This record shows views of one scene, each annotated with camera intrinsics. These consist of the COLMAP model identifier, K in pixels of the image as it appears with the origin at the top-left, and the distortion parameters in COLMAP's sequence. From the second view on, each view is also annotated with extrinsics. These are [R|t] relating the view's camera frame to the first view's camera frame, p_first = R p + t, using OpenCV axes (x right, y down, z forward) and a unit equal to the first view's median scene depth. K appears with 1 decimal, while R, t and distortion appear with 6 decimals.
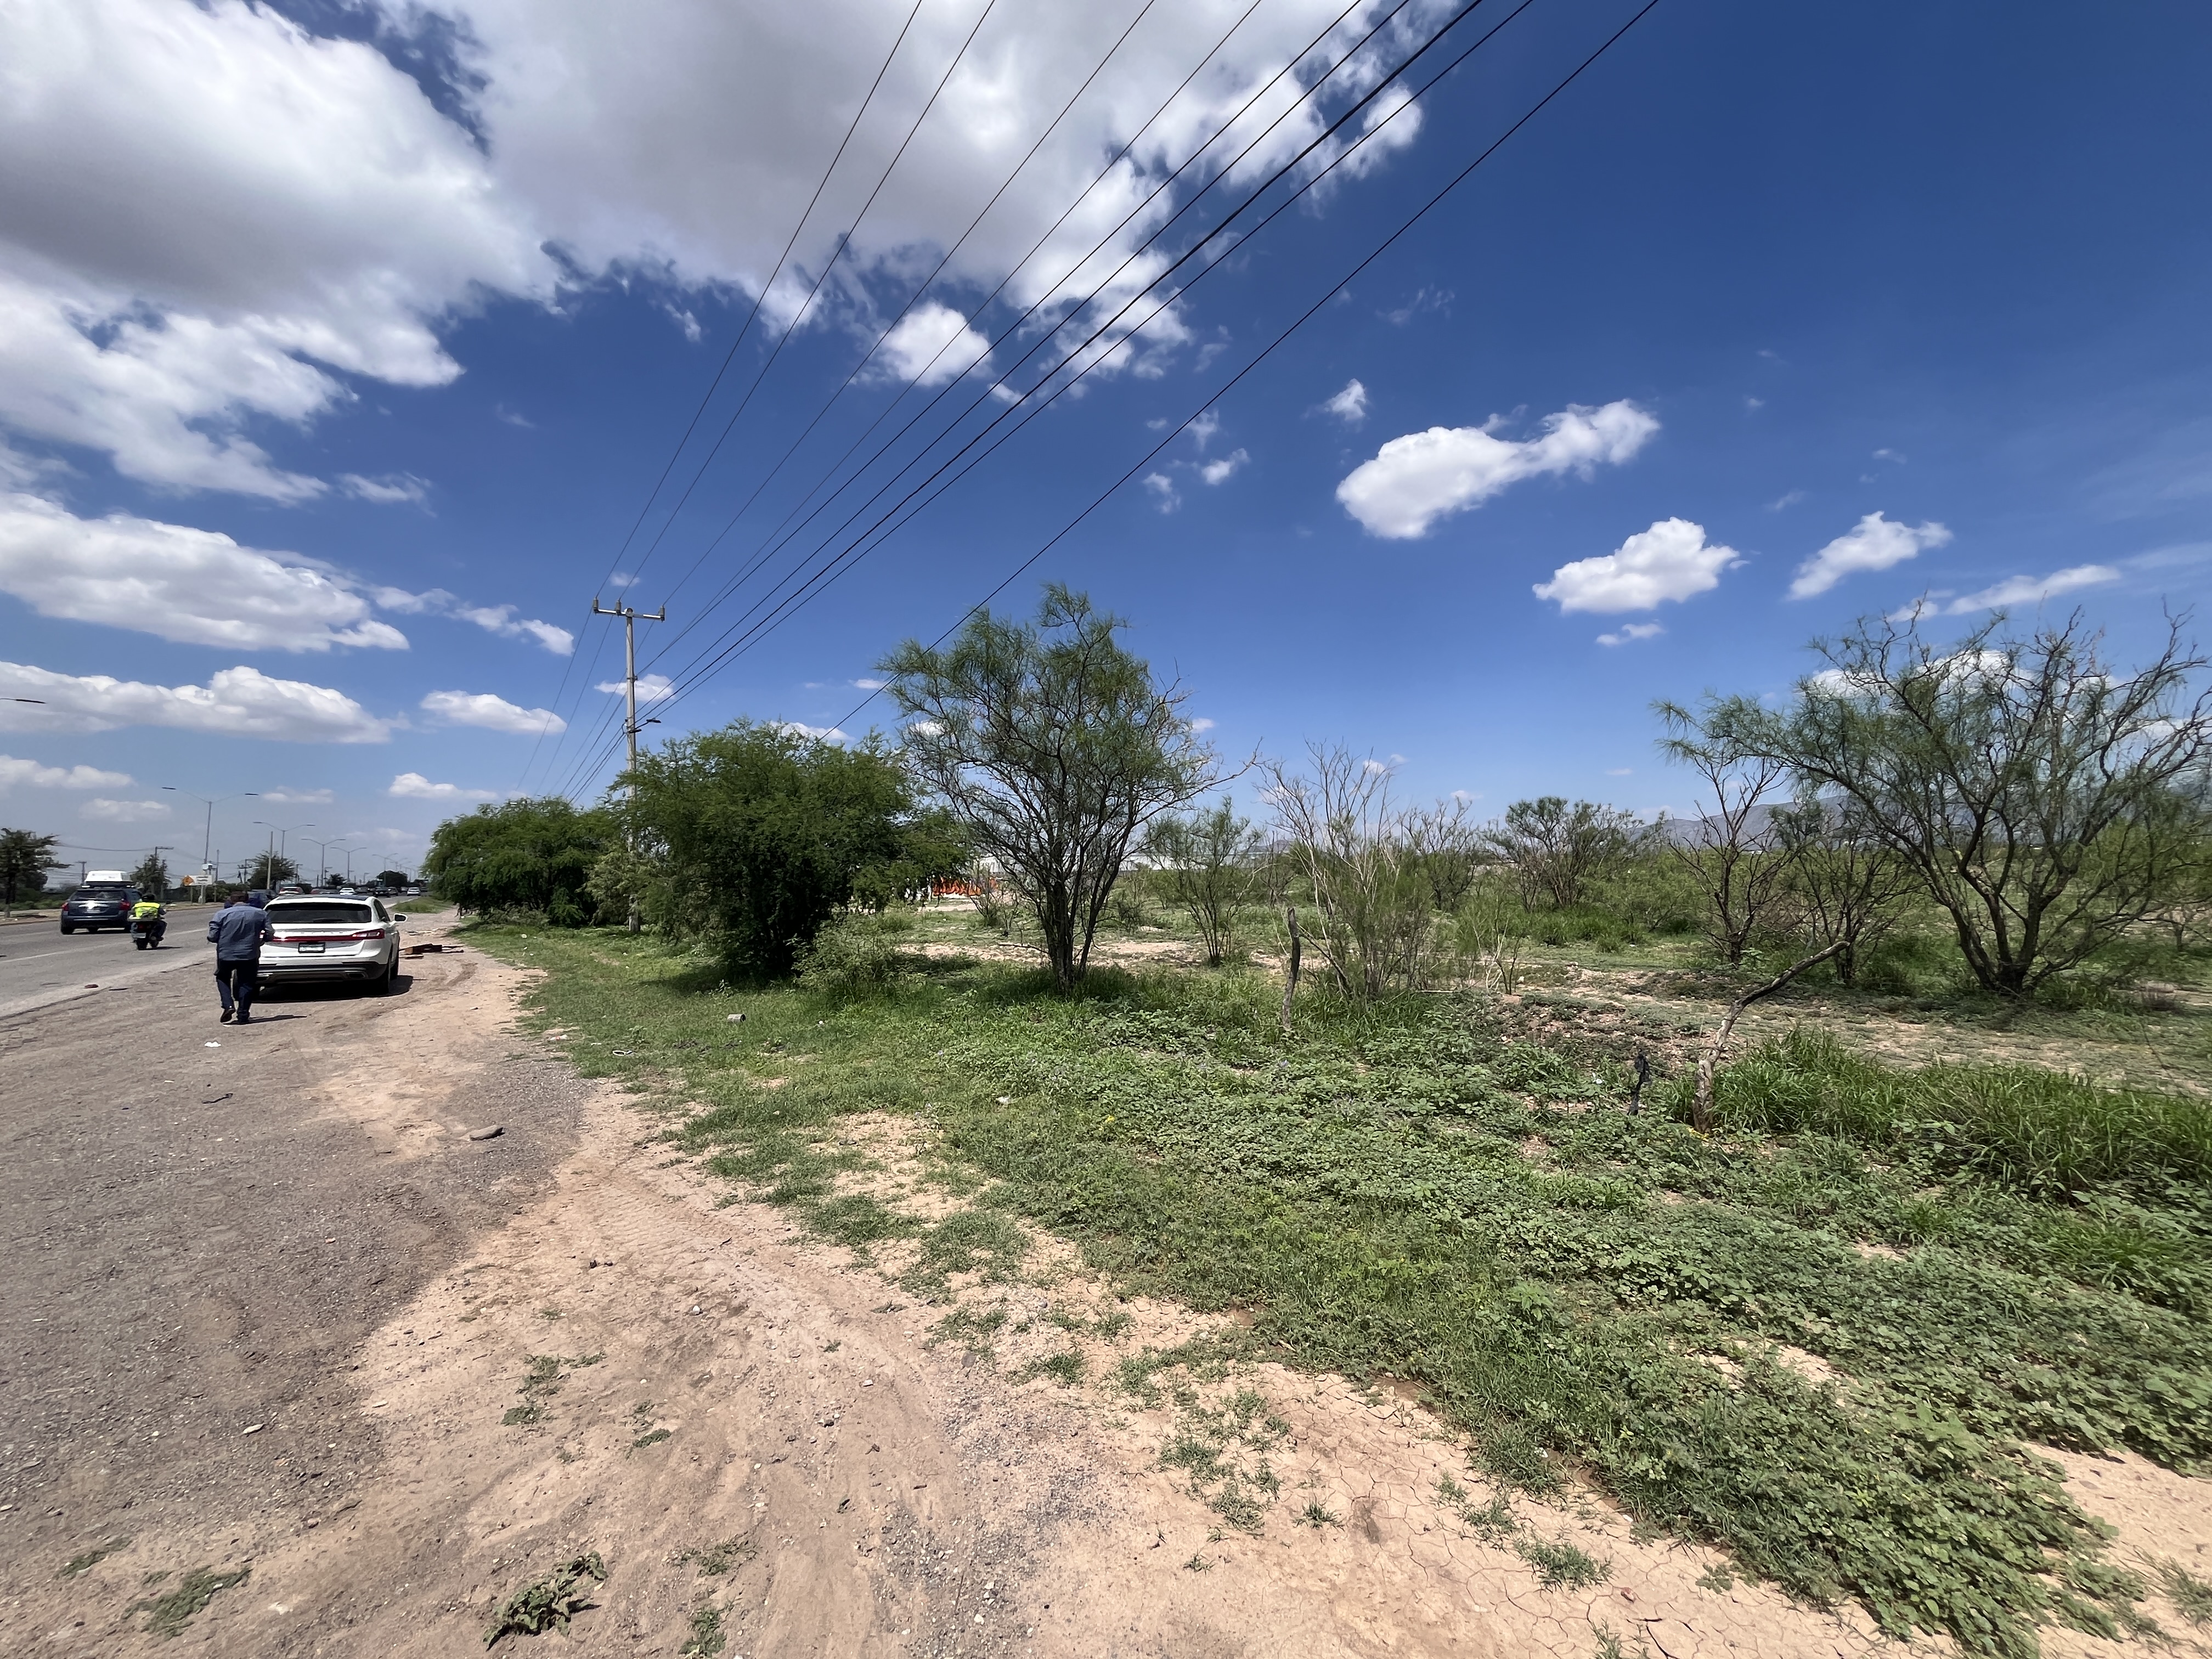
lens RADIAL K [[896.3, 0, 1106.0], [0, 896.3, 829.5], [0, 0, 1]] dist [-0.006791, 0.000286]
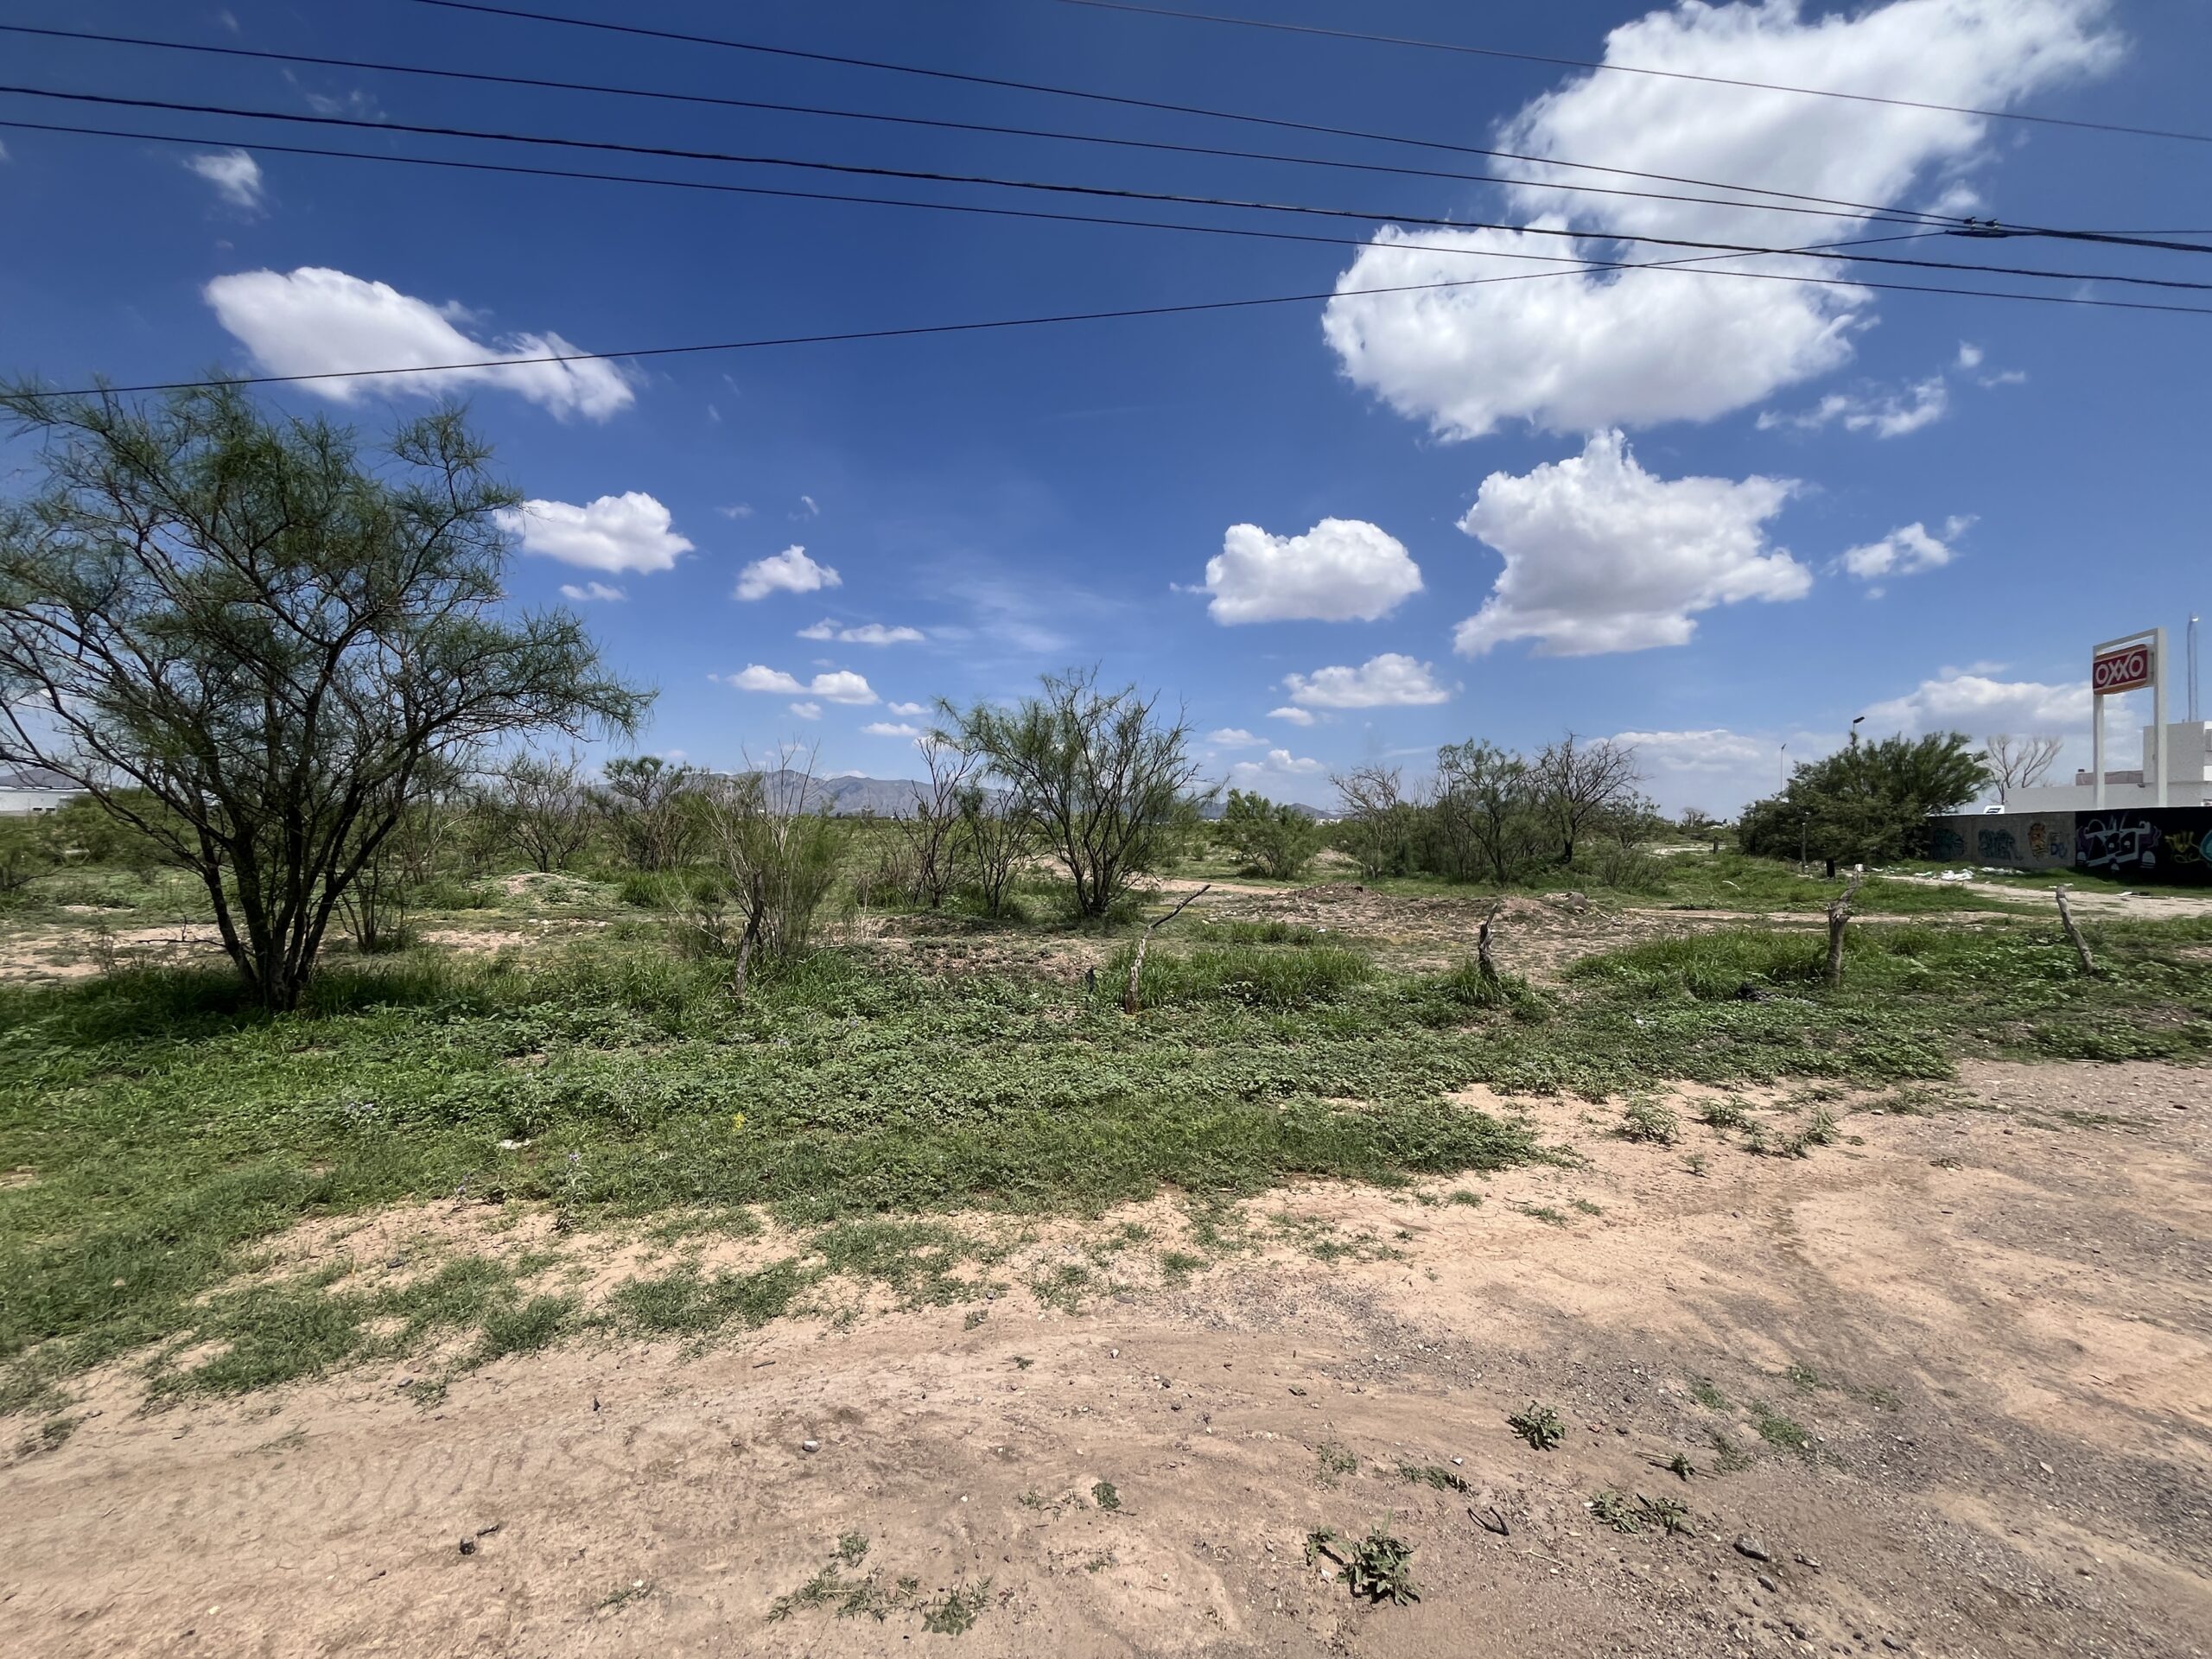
lens RADIAL K [[896.3, 0, 1106.0], [0, 896.3, 829.5], [0, 0, 1]] dist [-0.006791, 0.000286]
pose [[0.479099, 0.022881, 0.877463, -0.752265], [-0.063167, 0.997967, 0.008466, 0.019947], [-0.875485, -0.059483, 0.479570, 0.368294]]
